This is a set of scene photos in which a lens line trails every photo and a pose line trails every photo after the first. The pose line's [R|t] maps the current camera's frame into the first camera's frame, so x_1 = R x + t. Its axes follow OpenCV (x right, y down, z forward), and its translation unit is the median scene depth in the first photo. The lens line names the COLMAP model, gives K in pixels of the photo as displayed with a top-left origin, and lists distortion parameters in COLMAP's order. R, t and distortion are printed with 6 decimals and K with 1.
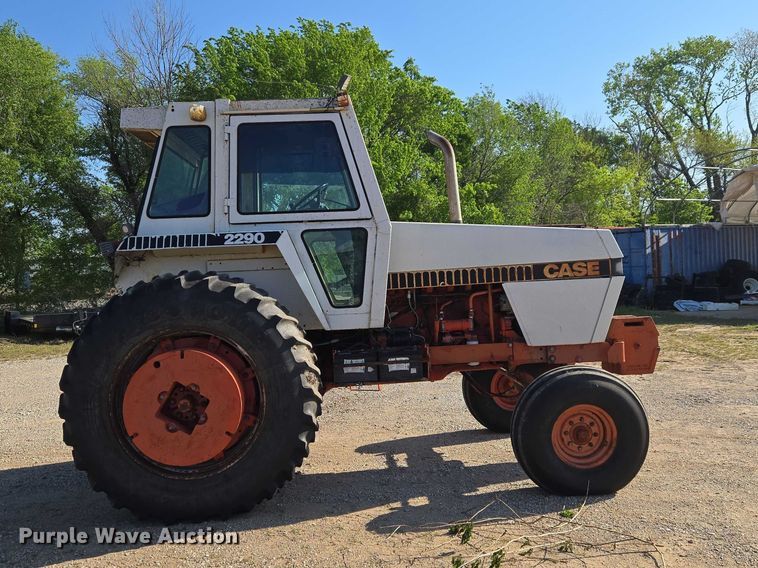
lens RADIAL K [[683.0, 0, 379.0], [0, 683.0, 284.0], [0, 0, 1]] dist [0.057207, -0.012302]
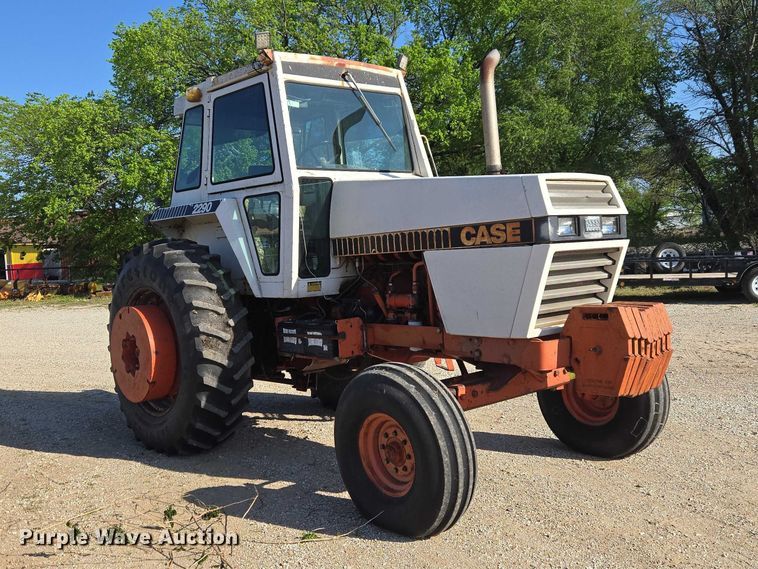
lens RADIAL K [[783.9, 0, 374.7], [0, 783.9, 273.4], [0, 0, 1]] dist [0.073711, 0.000955]
pose [[0.617051, 0.038611, -0.785975, 0.921756], [0.012004, 0.998218, 0.058461, -0.031660], [0.786832, -0.045508, 0.615488, 0.429585]]
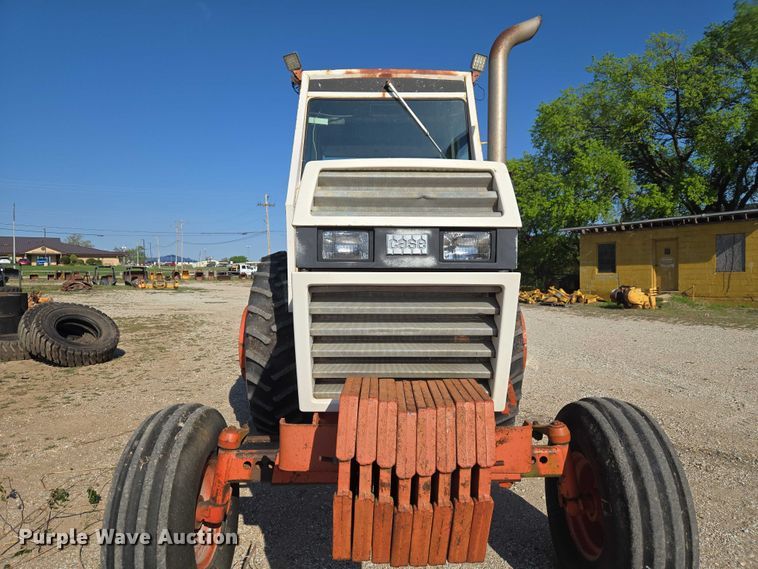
lens RADIAL K [[517.8, 0, 379.0], [0, 517.8, 284.5], [0, 0, 1]] dist [0.043363, -0.000923]
pose [[-0.040951, 0.071183, -0.996622, 0.719890], [-0.015723, 0.997290, 0.071877, -0.028947], [0.999037, 0.018614, -0.039721, 1.156720]]
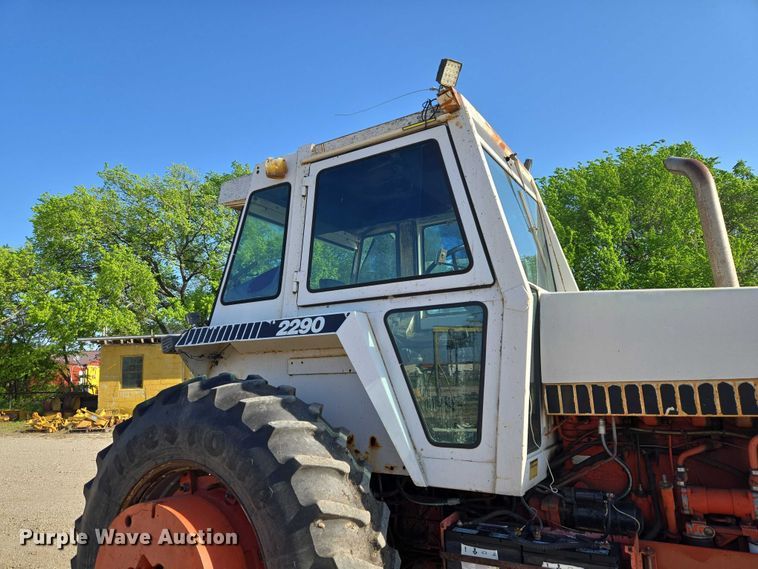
lens RADIAL K [[510.3, 0, 370.4], [0, 510.3, 281.7], [0, 0, 1]] dist [0.070527, -0.058302]
pose [[0.822664, -0.076734, -0.563326, 0.141853], [-0.022818, 0.985595, -0.167576, -0.026065], [0.568070, 0.150713, 0.809062, 0.604827]]
